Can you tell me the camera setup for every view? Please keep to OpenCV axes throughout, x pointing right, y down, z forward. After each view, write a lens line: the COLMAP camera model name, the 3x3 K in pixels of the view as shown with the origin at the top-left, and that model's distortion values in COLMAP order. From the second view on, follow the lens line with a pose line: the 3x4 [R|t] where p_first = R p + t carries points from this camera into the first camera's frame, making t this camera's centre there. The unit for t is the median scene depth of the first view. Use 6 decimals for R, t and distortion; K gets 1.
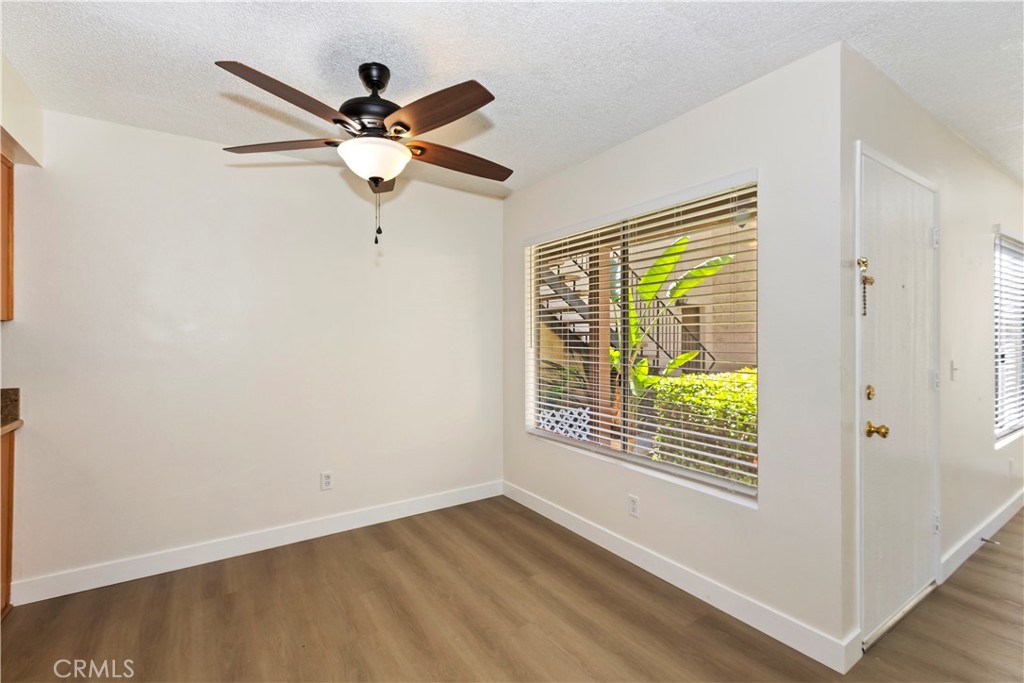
lens RADIAL K [[456.4, 0, 514.7], [0, 456.4, 338.5], [0, 0, 1]] dist [-0.000179, 0.000087]
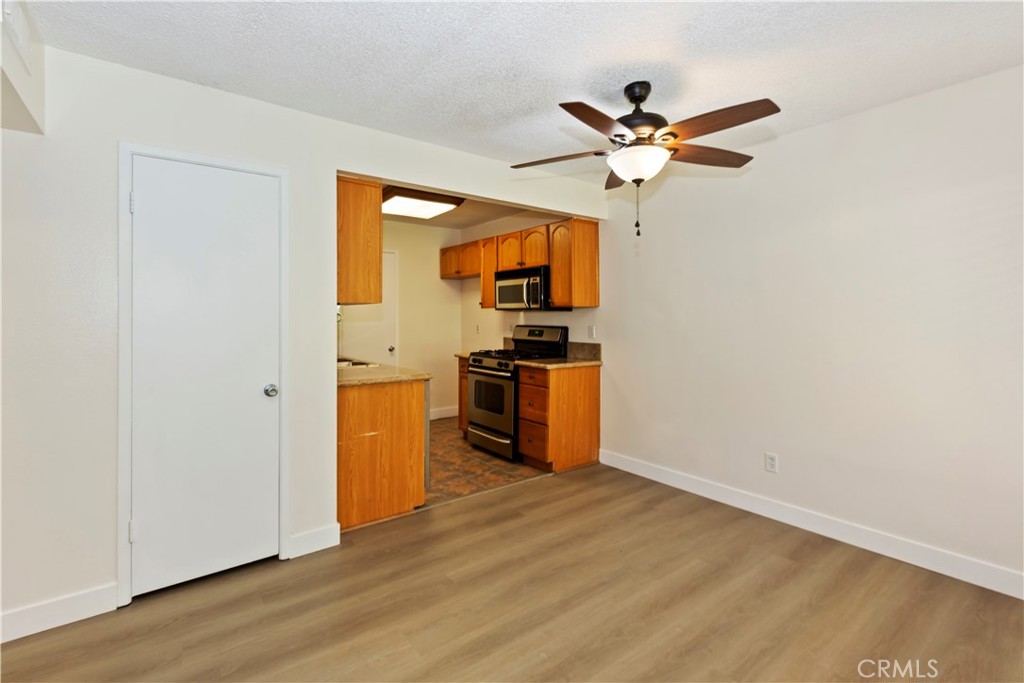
lens RADIAL K [[464.3, 0, 510.9], [0, 464.3, 310.7], [0, 0, 1]] dist [0.000511, 0.000271]
pose [[0.059243, -0.013199, -0.998156, 0.752245], [0.000926, 0.999913, -0.013168, 0.000555], [0.998243, -0.000145, 0.059250, 0.530560]]
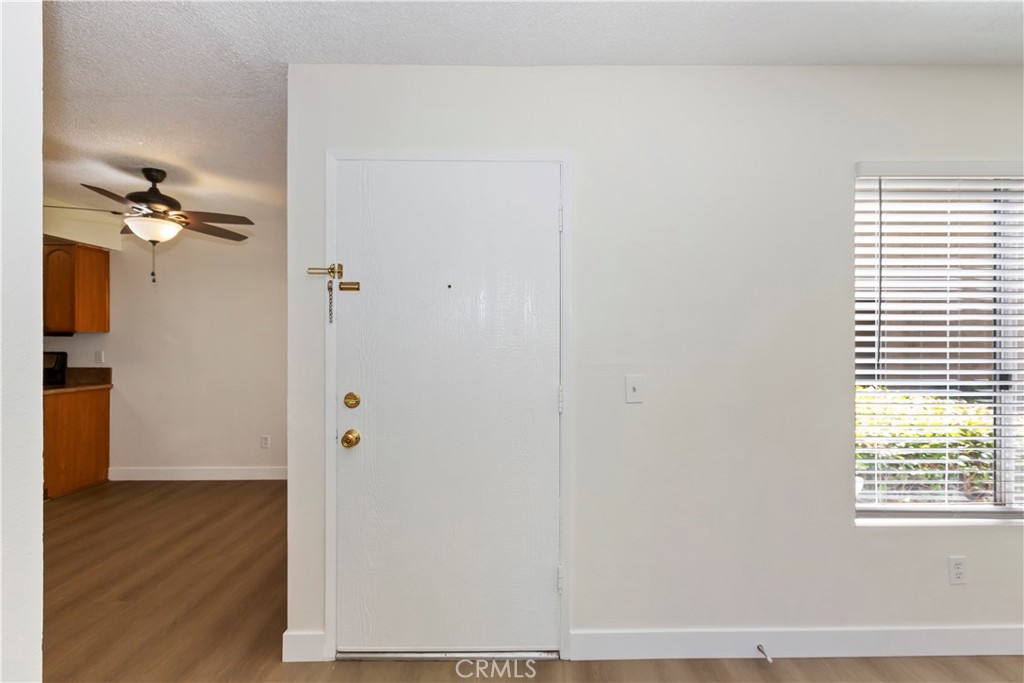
lens RADIAL K [[456.4, 0, 514.7], [0, 456.4, 338.5], [0, 0, 1]] dist [-0.000179, 0.000087]
pose [[0.835742, -0.002840, -0.549115, 1.398403], [0.000183, 0.999988, -0.004892, -0.003929], [0.549122, 0.003988, 0.835733, 0.324952]]
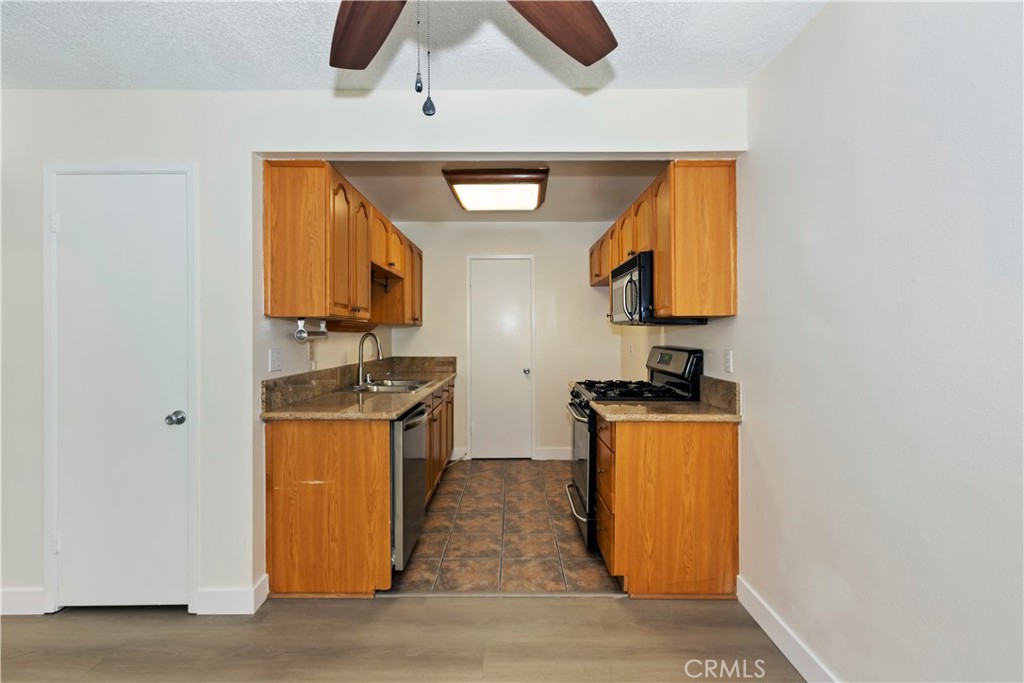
lens RADIAL K [[454.5, 0, 512.4], [0, 454.5, 333.6], [0, 0, 1]] dist [0.001121, -0.000067]
pose [[-0.553970, 0.000300, -0.832537, 0.012276], [0.000134, 1.000000, 0.000271, -0.000304], [0.832537, 0.000038, -0.553970, 1.140288]]
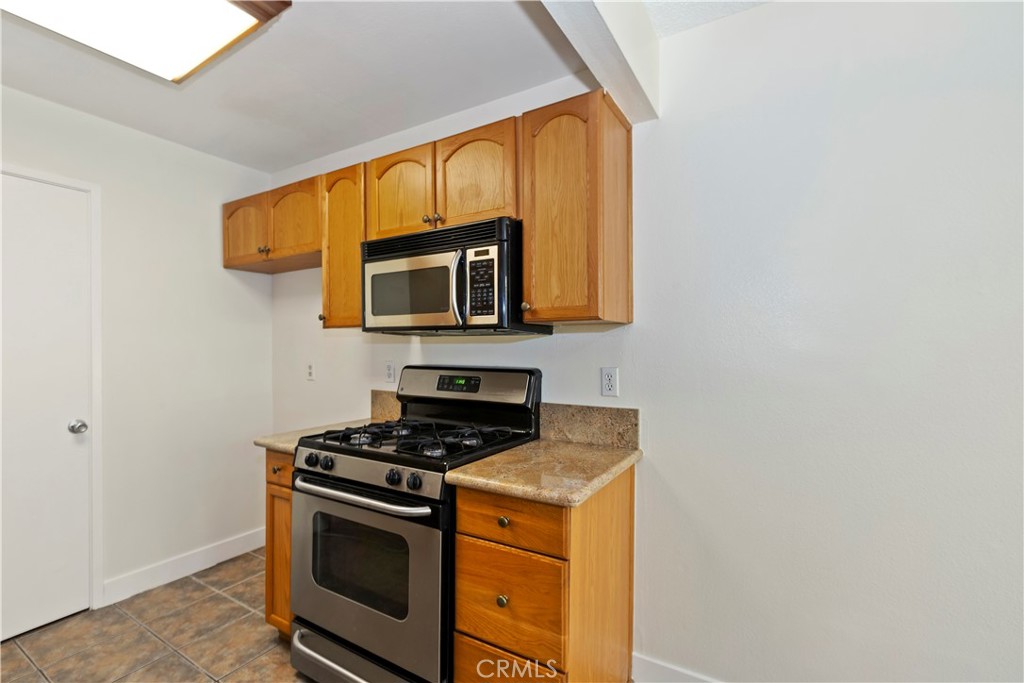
lens RADIAL K [[453.3, 0, 514.7], [0, 453.3, 344.8], [0, 0, 1]] dist [-0.003907, -0.000060]
pose [[0.430410, -0.006837, -0.902608, -0.472644], [0.002615, 0.999977, -0.006327, 0.001929], [0.902630, 0.000363, 0.430418, 0.471406]]
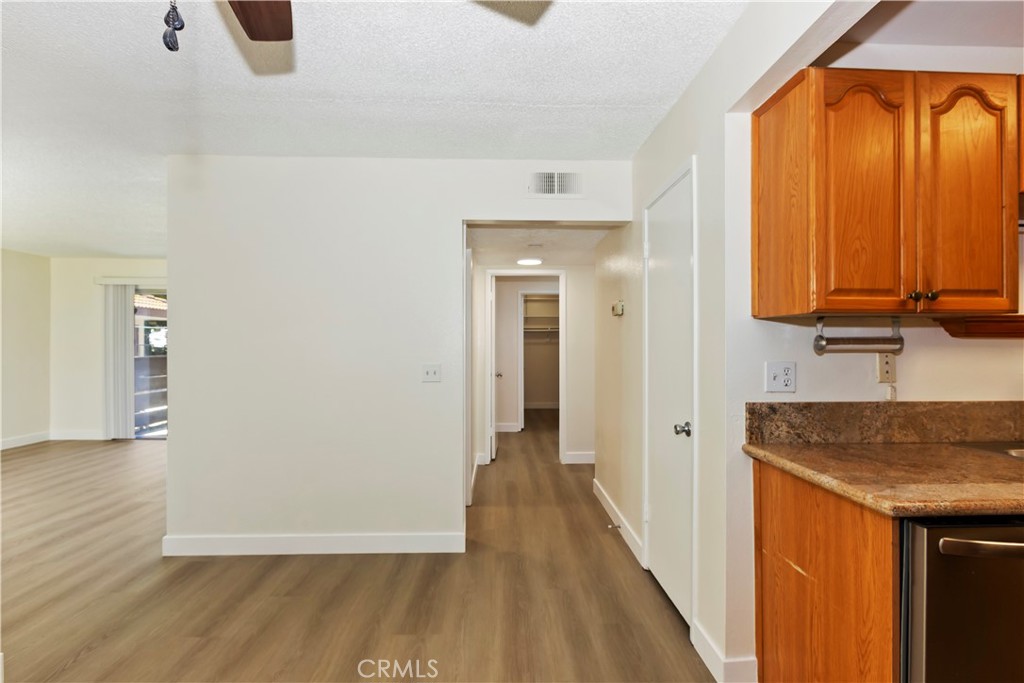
lens RADIAL K [[465.3, 0, 516.1], [0, 465.3, 344.5], [0, 0, 1]] dist [-0.003485, -0.000728]
pose [[-0.851116, -0.000097, 0.524977, -0.594368], [0.000595, 0.999999, 0.001150, 0.004594], [-0.524977, 0.001291, -0.851115, 1.002819]]
